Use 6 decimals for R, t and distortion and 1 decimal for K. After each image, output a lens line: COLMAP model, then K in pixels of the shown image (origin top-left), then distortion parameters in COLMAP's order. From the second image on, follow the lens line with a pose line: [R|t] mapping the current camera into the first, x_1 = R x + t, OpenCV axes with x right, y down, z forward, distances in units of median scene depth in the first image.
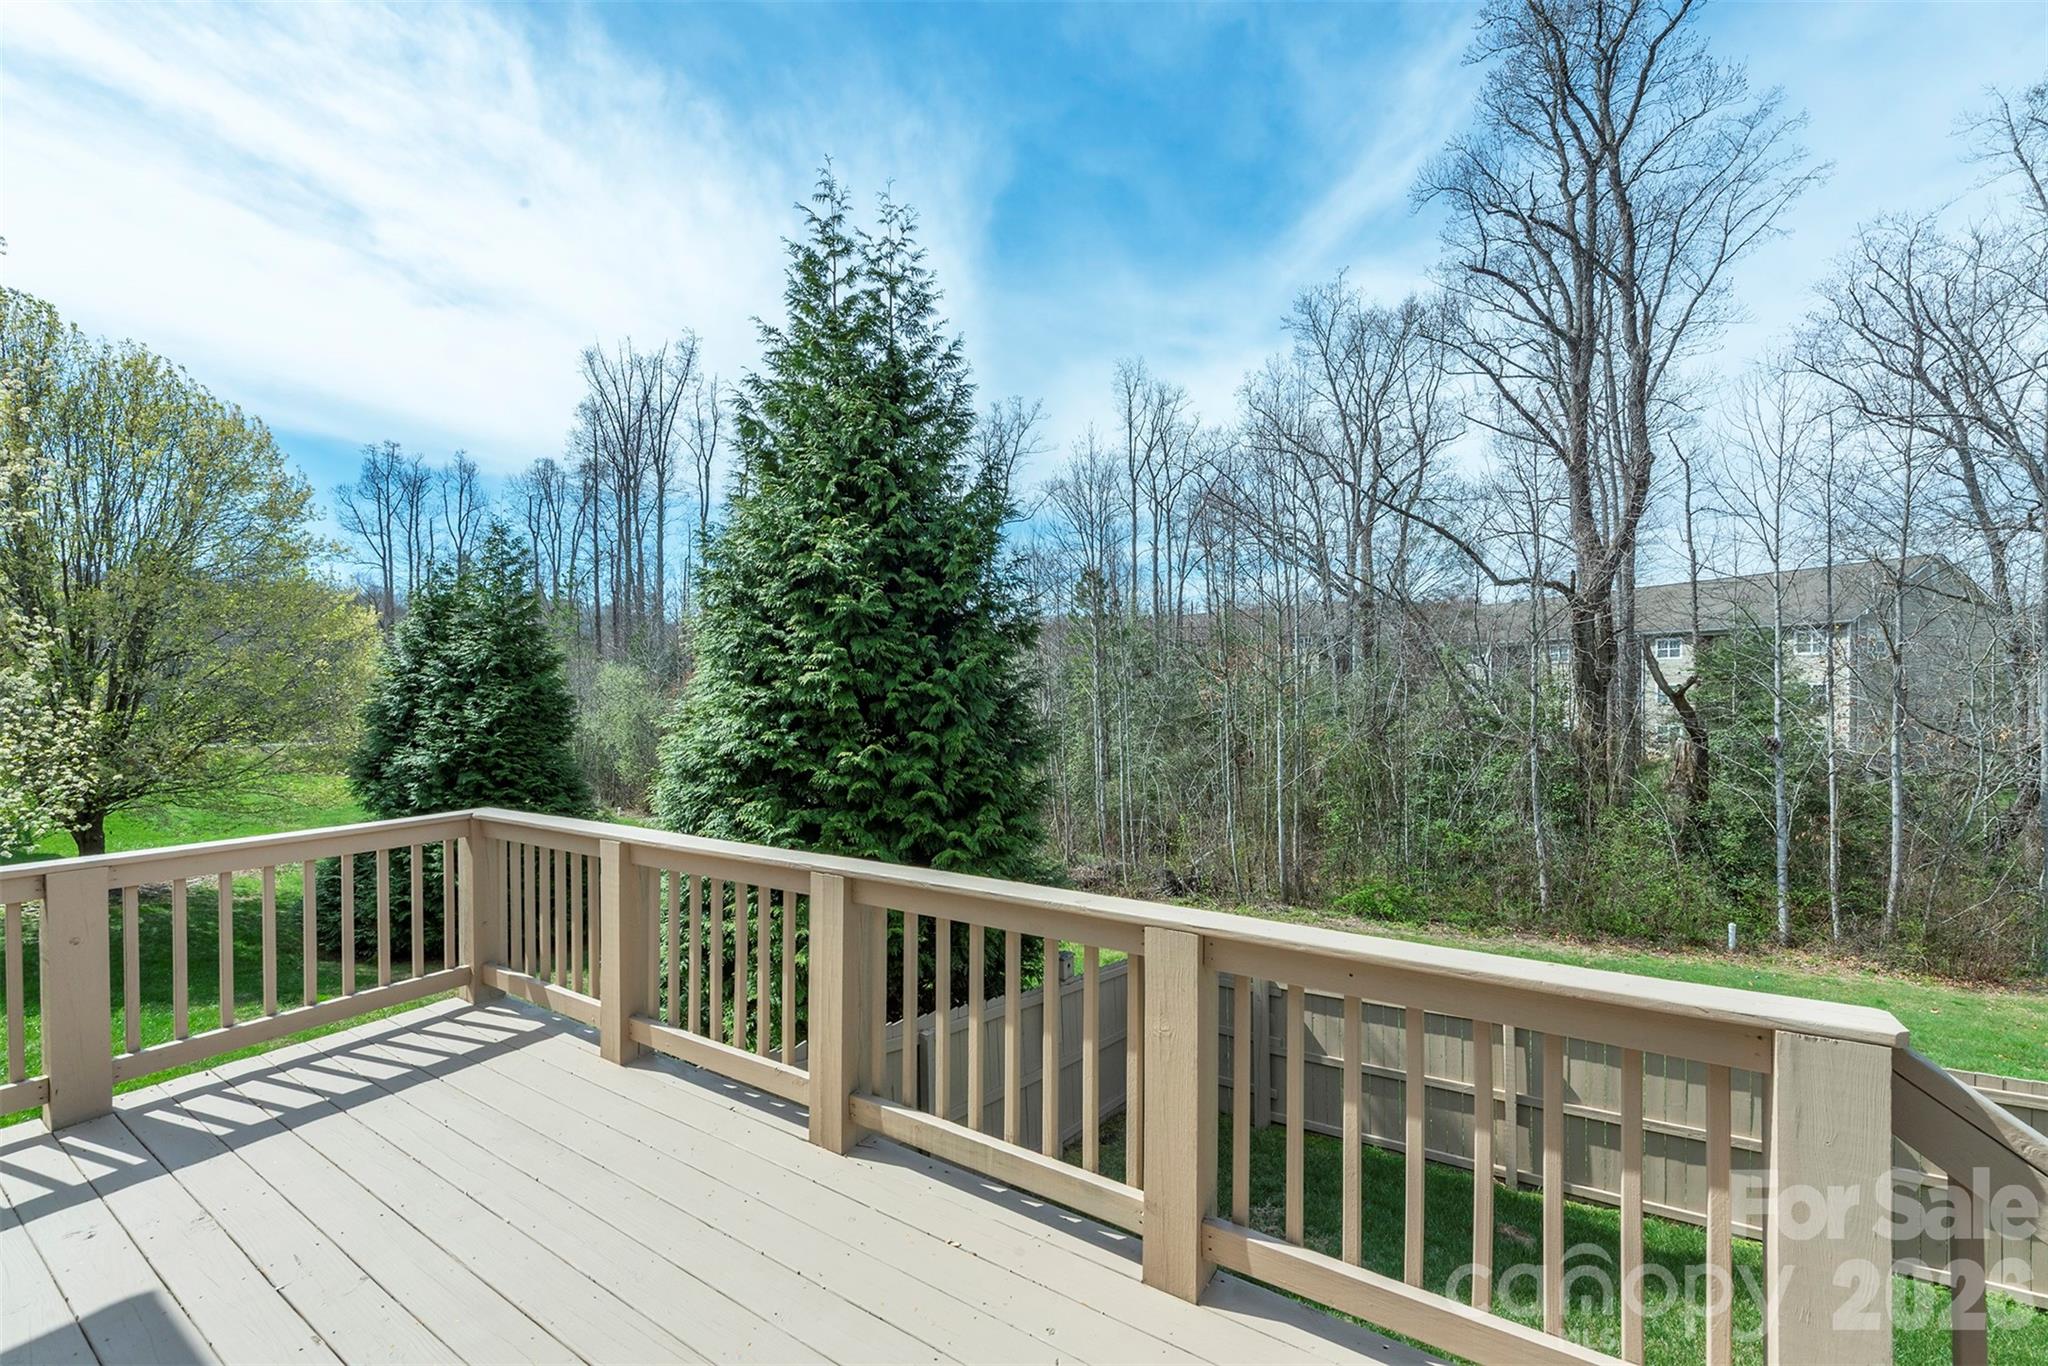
lens RADIAL K [[814.1, 0, 1026.4], [0, 814.1, 679.2], [0, 0, 1]] dist [0.012685, 0.000341]
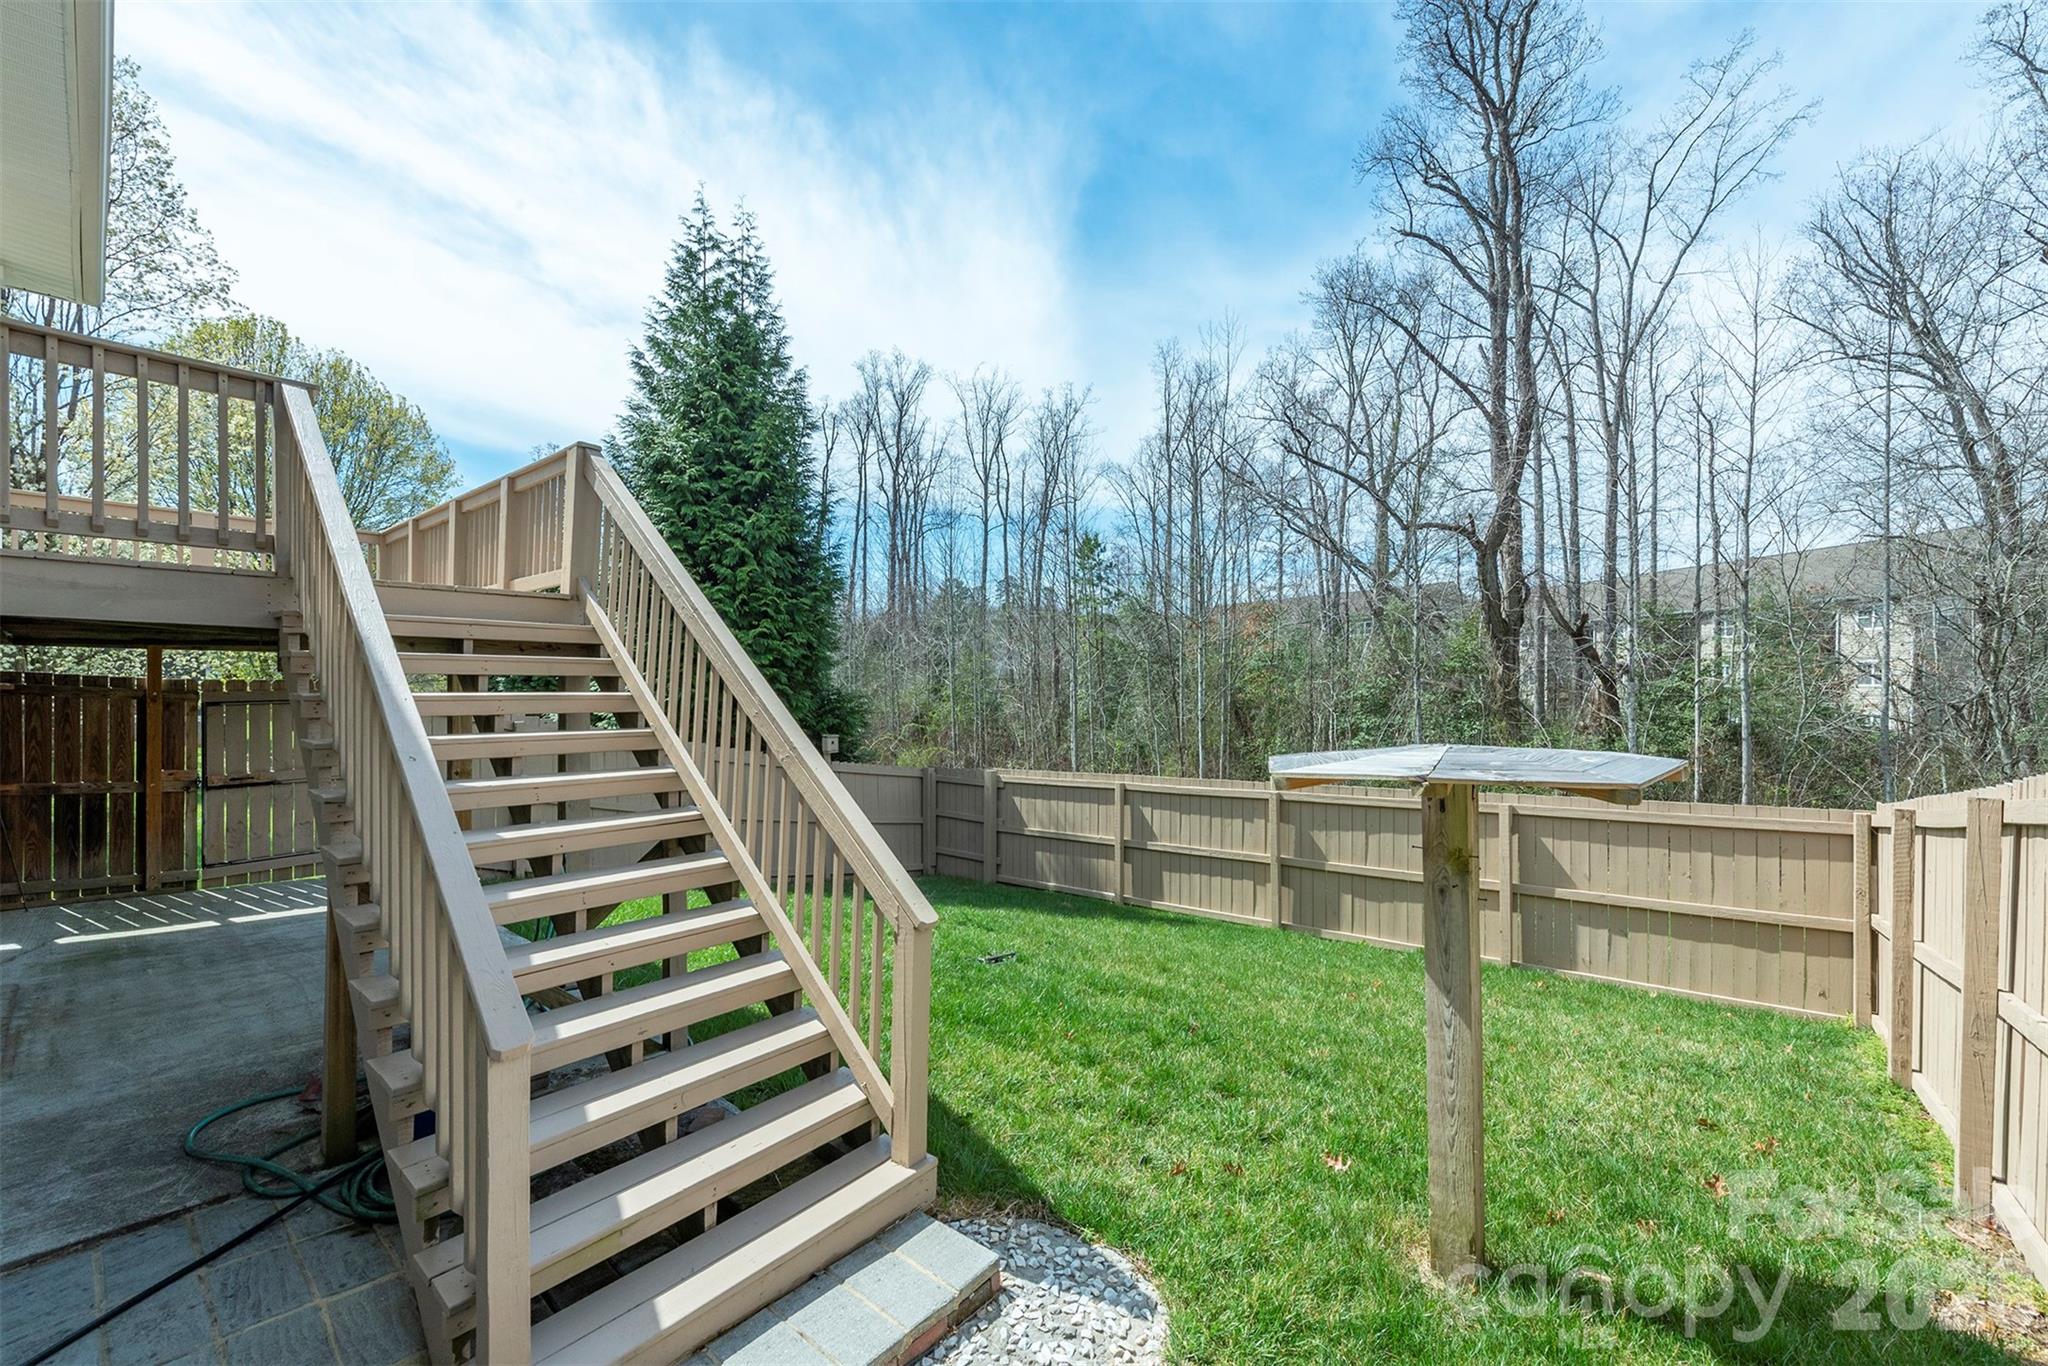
lens RADIAL K [[788.0, 0, 1060.8], [0, 788.0, 743.9], [0, 0, 1]] dist [0.009085, -0.000078]
pose [[0.992232, 0.016168, -0.123344, 0.078241], [-0.006258, 0.996750, 0.080314, 0.033323], [0.124242, -0.078918, 0.989109, -0.053910]]
